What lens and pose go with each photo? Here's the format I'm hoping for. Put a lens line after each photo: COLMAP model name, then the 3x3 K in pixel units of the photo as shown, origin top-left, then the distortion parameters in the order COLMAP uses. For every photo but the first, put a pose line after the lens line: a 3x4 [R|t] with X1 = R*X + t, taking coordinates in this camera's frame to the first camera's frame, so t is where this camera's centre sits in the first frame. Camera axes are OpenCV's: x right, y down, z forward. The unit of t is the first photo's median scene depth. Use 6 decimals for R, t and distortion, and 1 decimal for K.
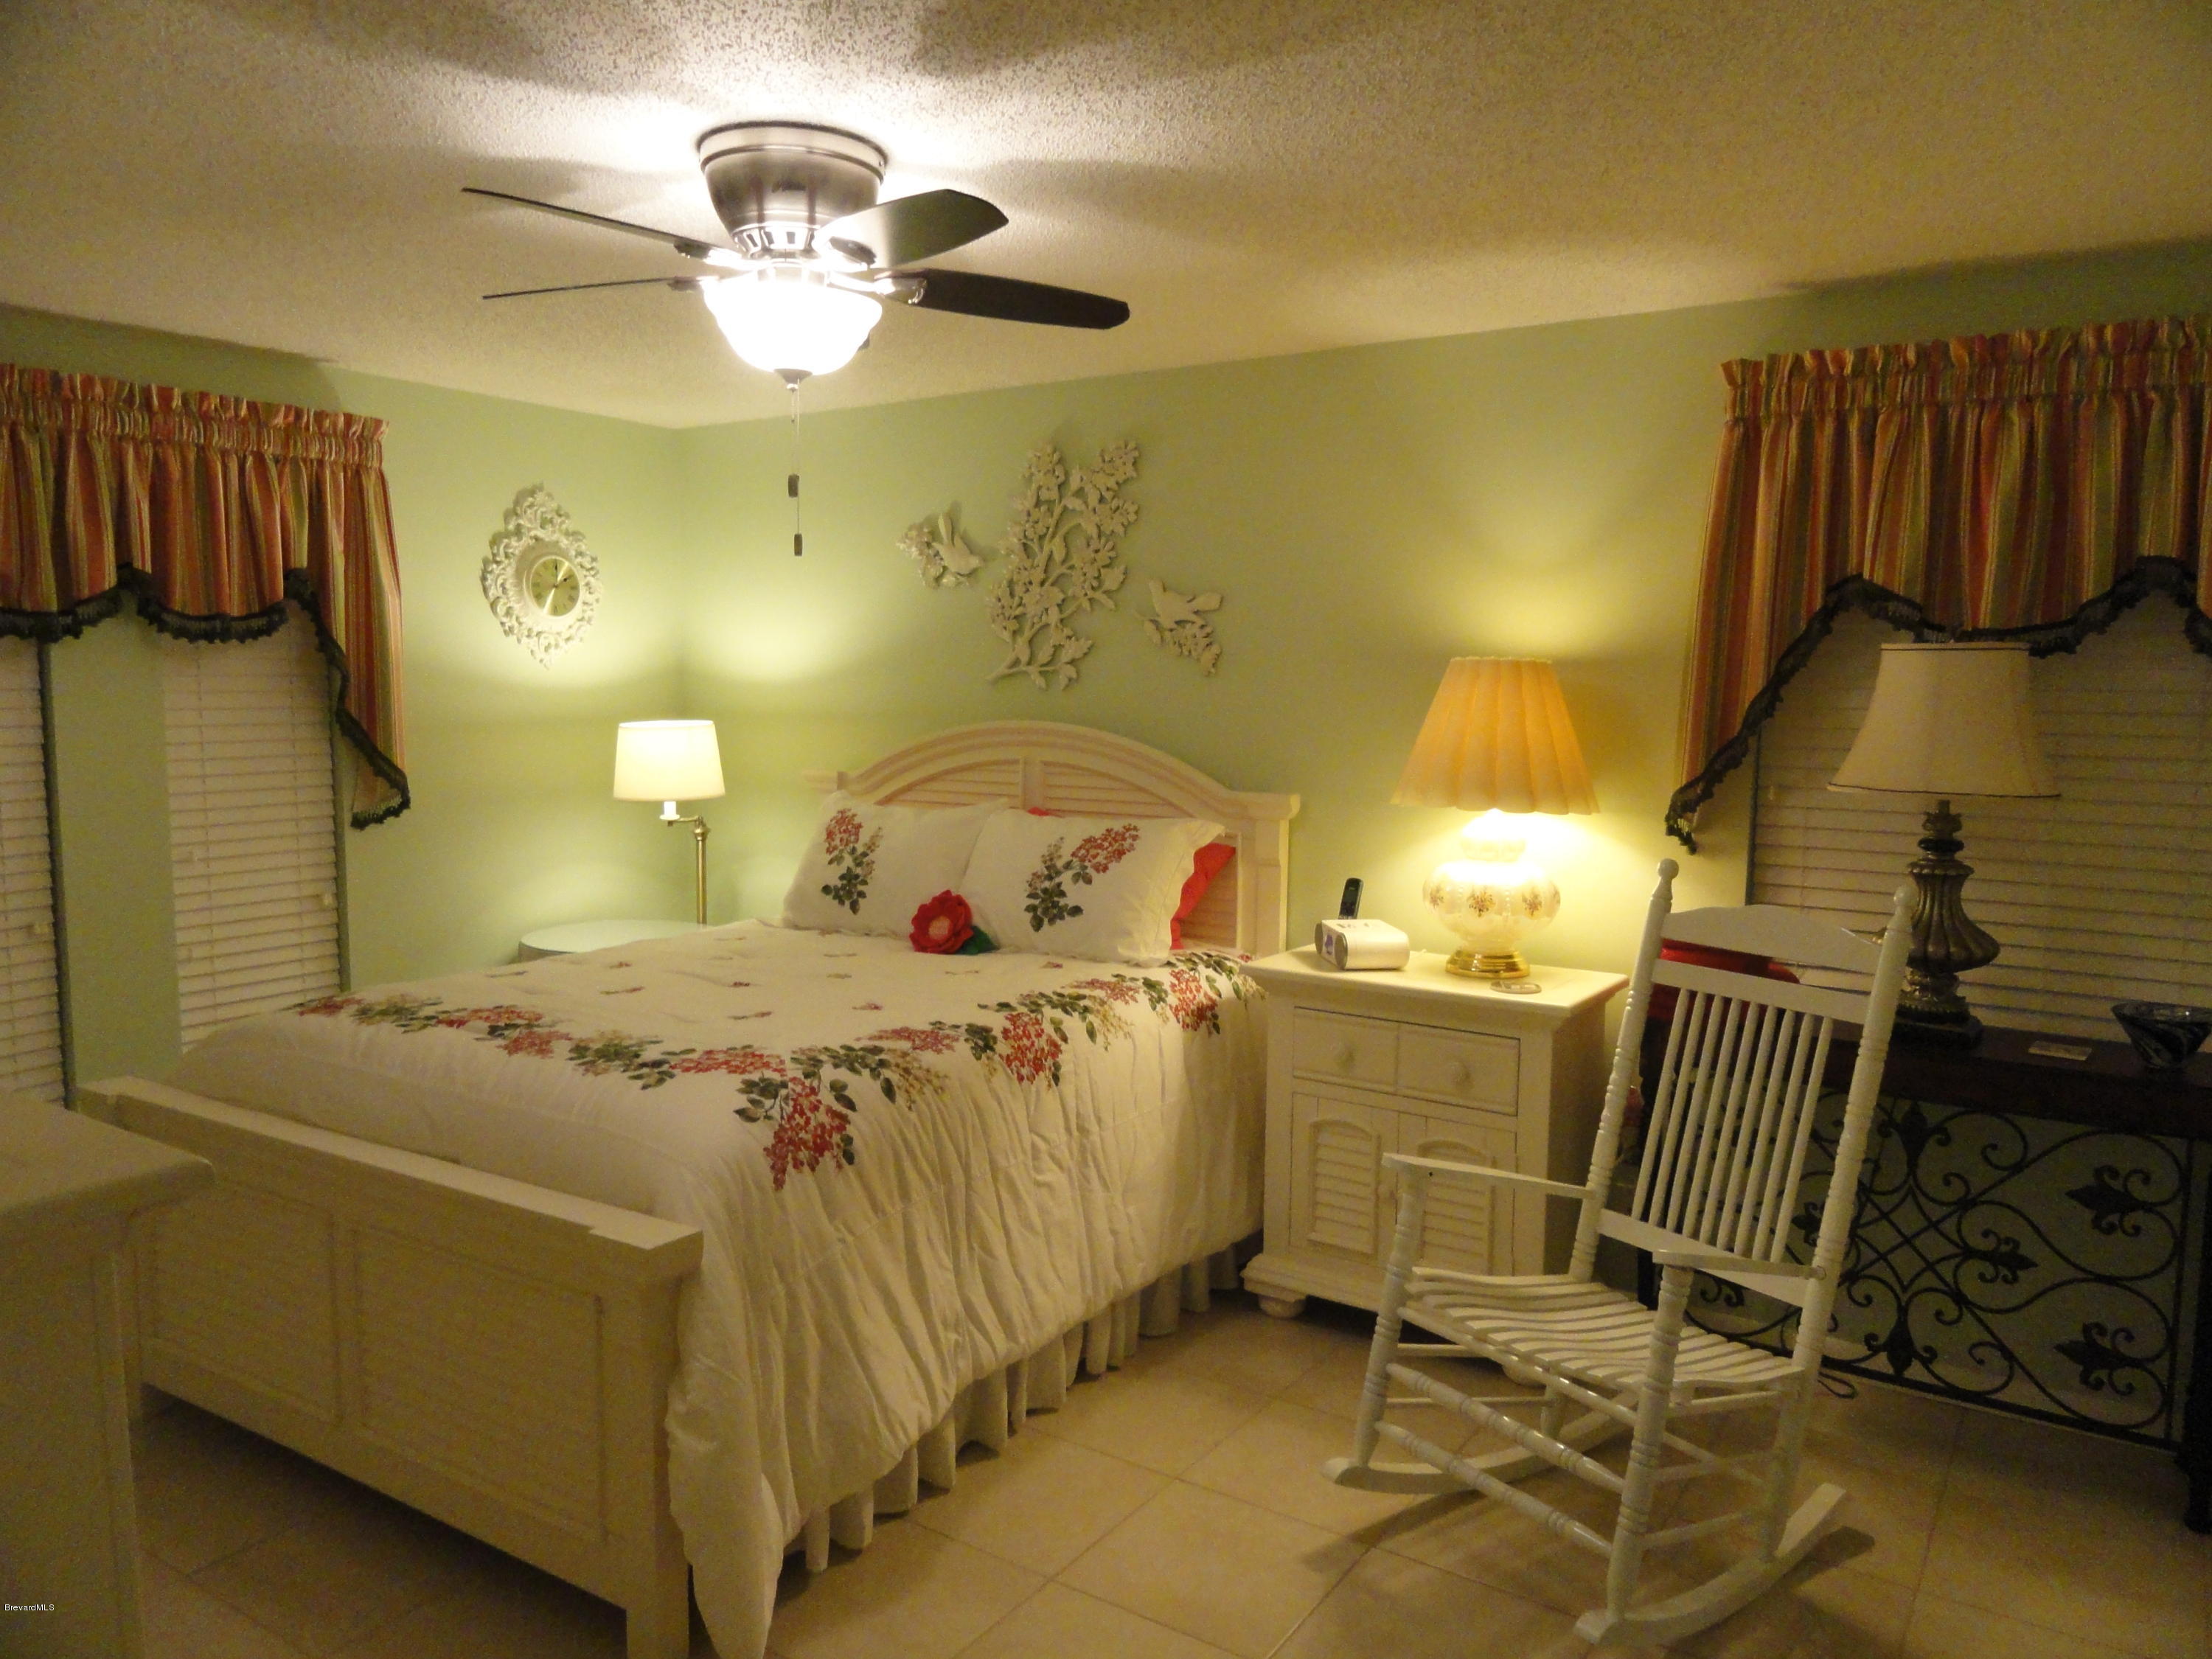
lens RADIAL K [[1568.2, 0, 1106.0], [0, 1568.2, 829.5], [0, 0, 1]] dist [0.000436, 0.000167]
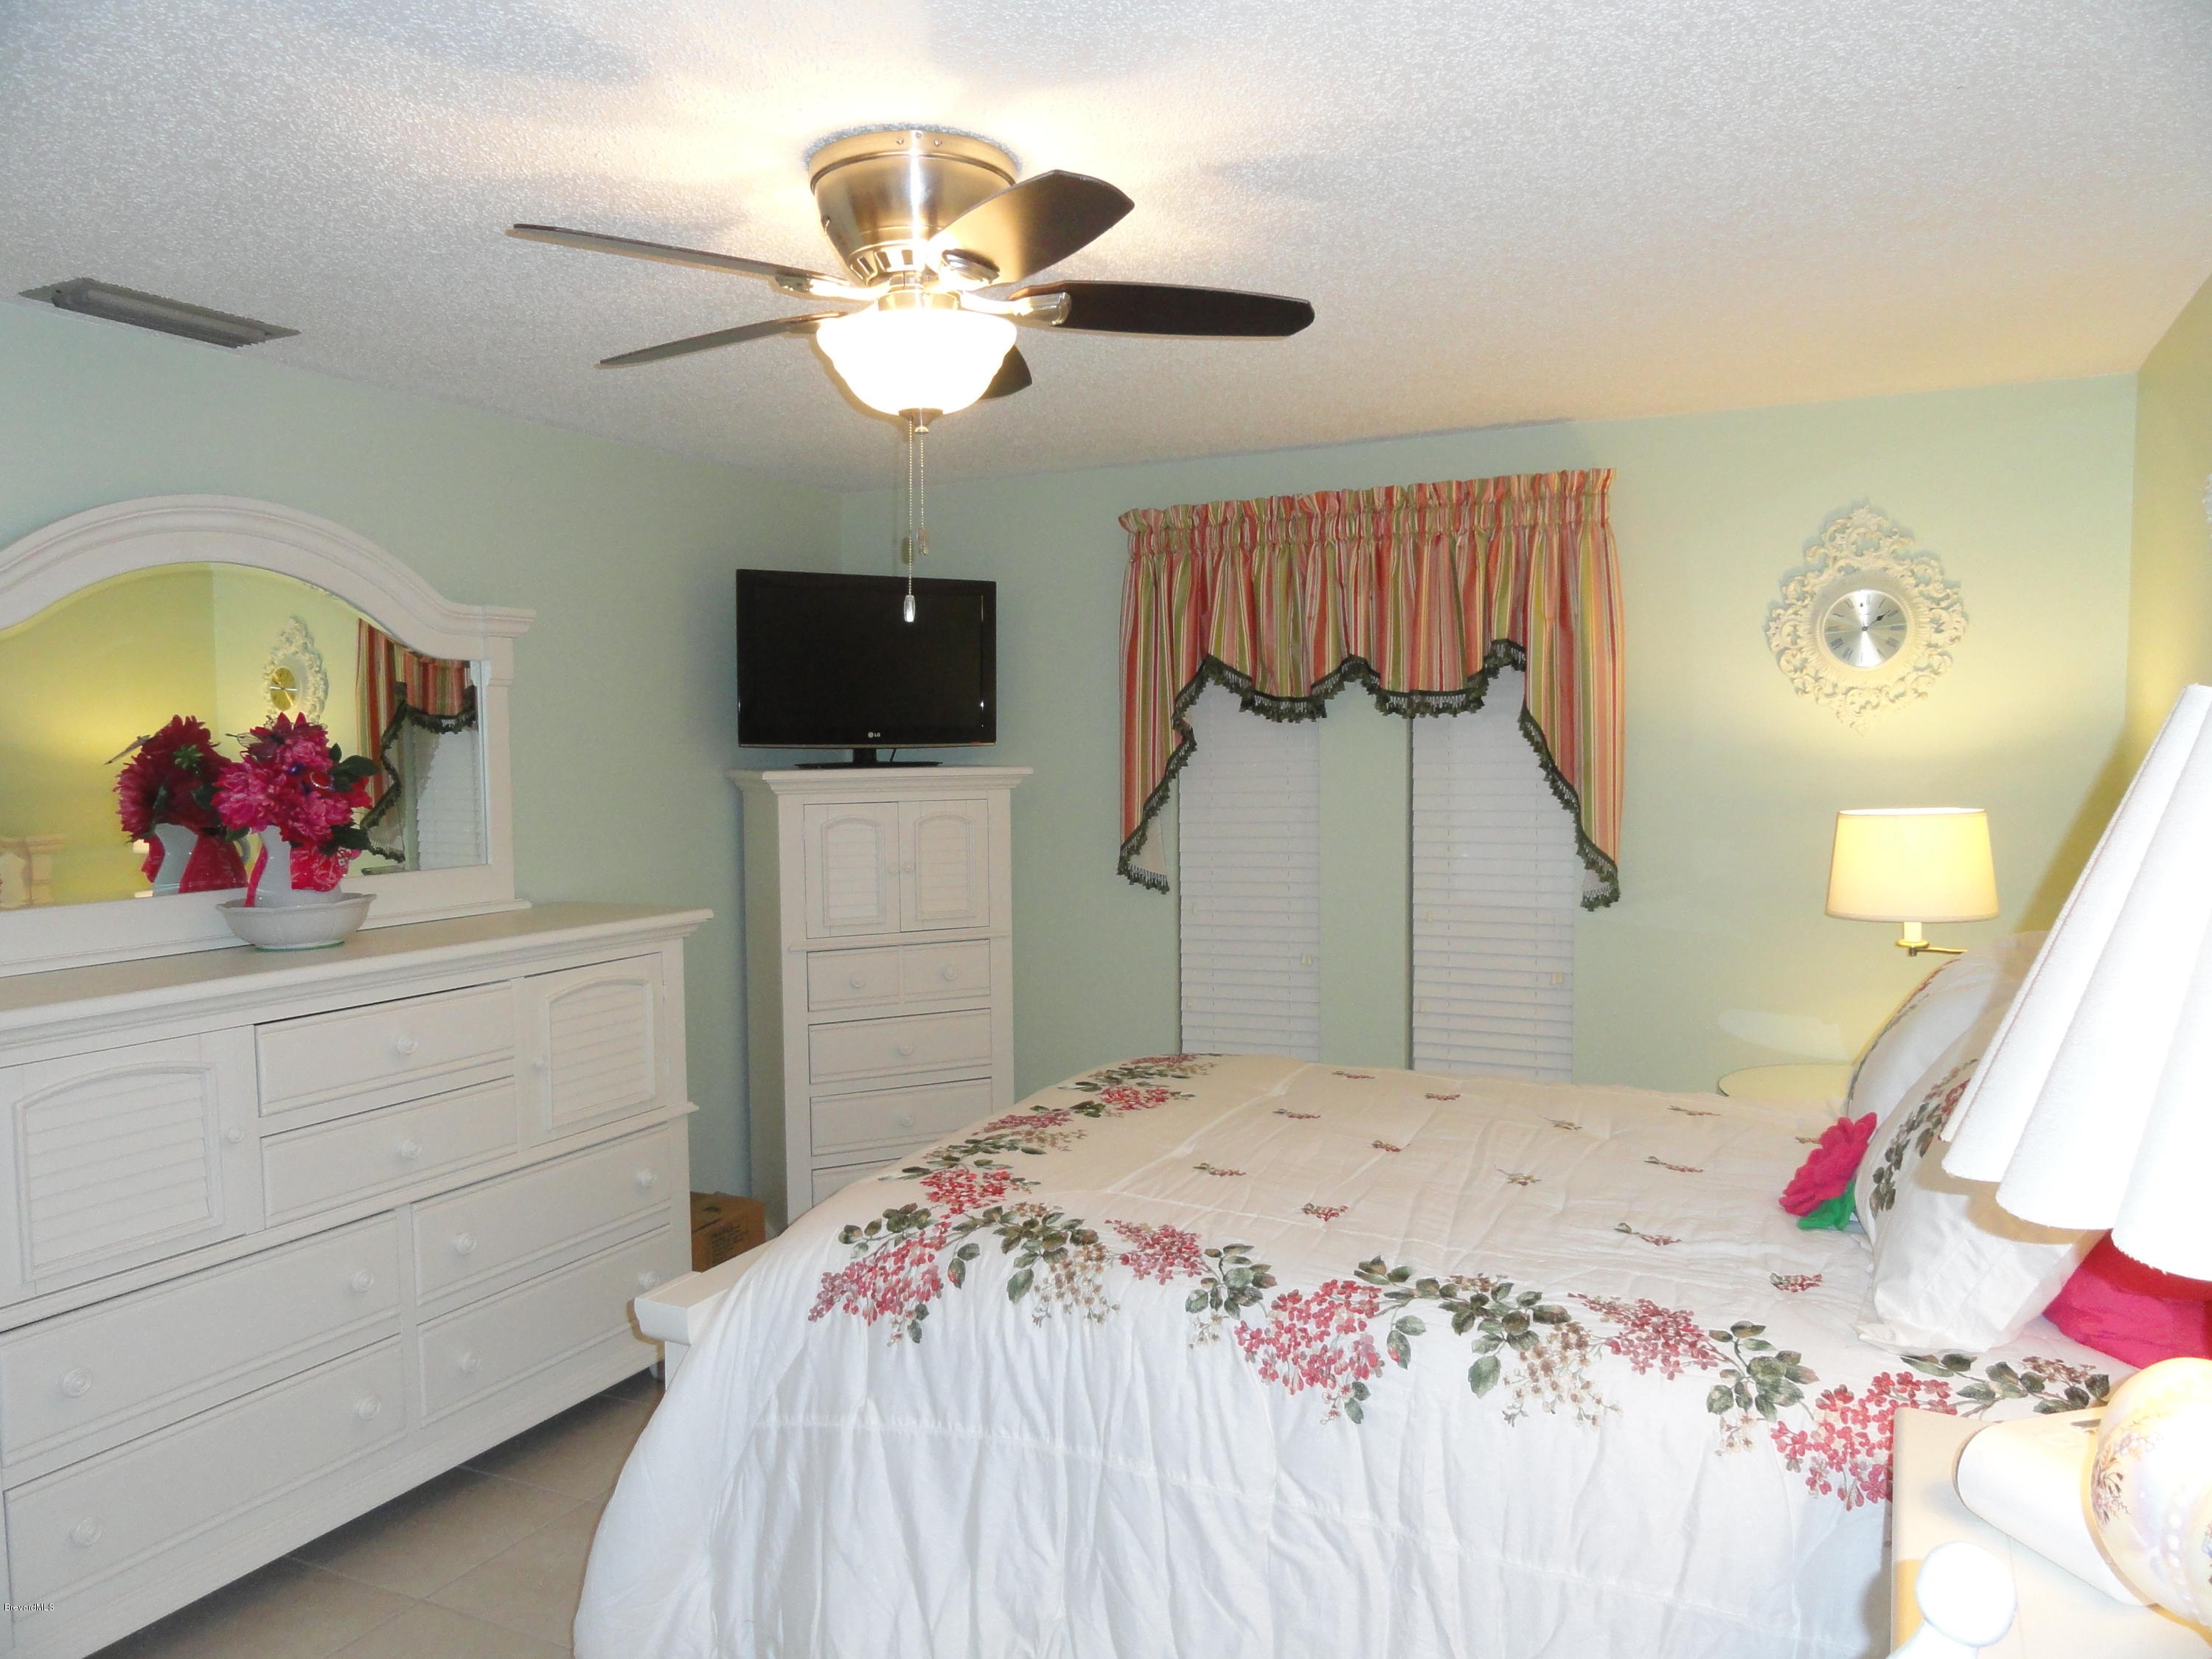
lens RADIAL K [[1530.6, 0, 1104.6], [0, 1530.6, 869.9], [0, 0, 1]] dist [-0.000614, 0.000044]
pose [[0.129620, 0.073347, -0.988847, 0.475510], [-0.084871, 0.994421, 0.062636, -0.070989], [0.987925, 0.075805, 0.135122, 0.727011]]
